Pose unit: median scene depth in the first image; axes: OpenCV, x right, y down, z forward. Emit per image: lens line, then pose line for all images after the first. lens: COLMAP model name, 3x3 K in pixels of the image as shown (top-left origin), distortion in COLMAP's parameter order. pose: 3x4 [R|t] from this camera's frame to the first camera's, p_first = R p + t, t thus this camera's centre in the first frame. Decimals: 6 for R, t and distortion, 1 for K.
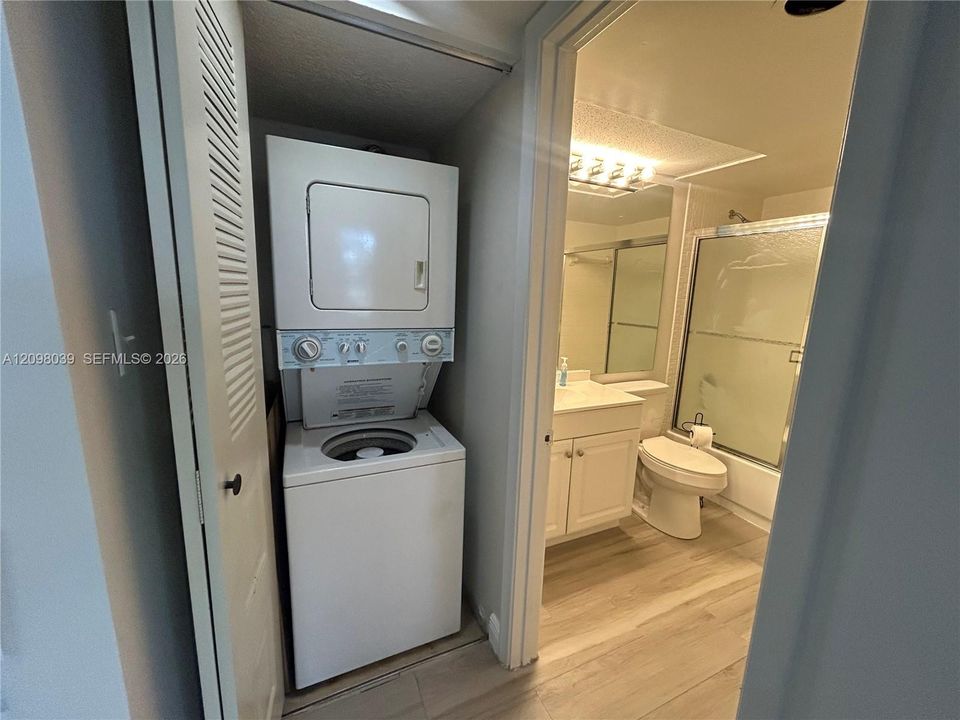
lens RADIAL K [[391.1, 0, 483.3], [0, 391.1, 360.9], [0, 0, 1]] dist [0.003656, -0.000007]
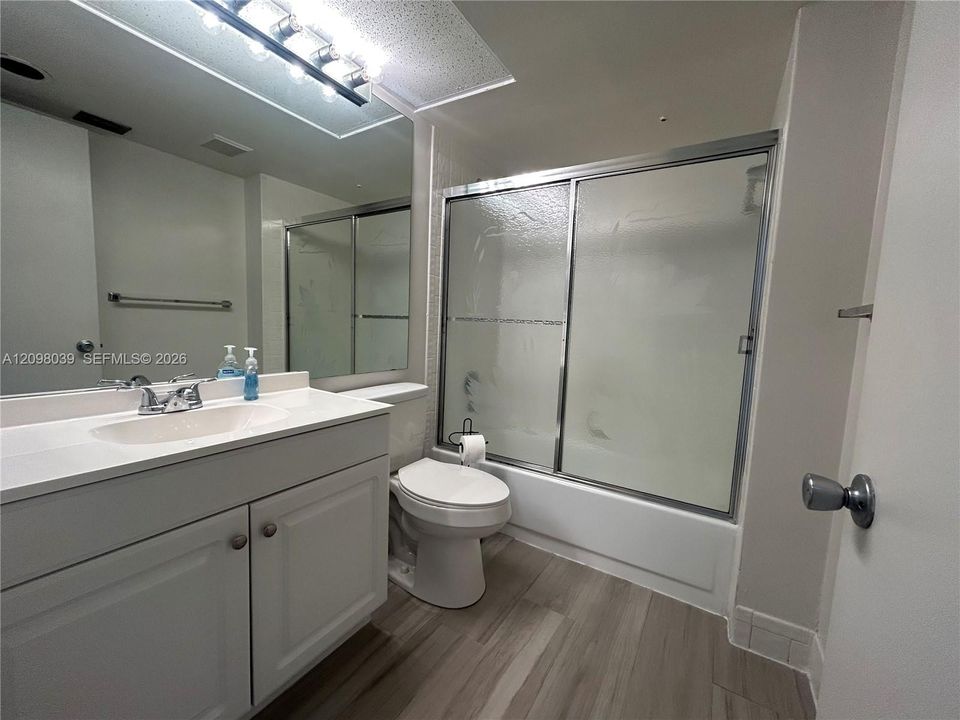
lens RADIAL K [[391.1, 0, 481.4], [0, 391.1, 362.3], [0, 0, 1]] dist [0.003656, -0.000007]
pose [[0.837355, -0.051025, 0.544272, 0.169658], [0.083749, 0.995855, -0.035487, 0.055251], [-0.540205, 0.075297, 0.838158, 0.348420]]
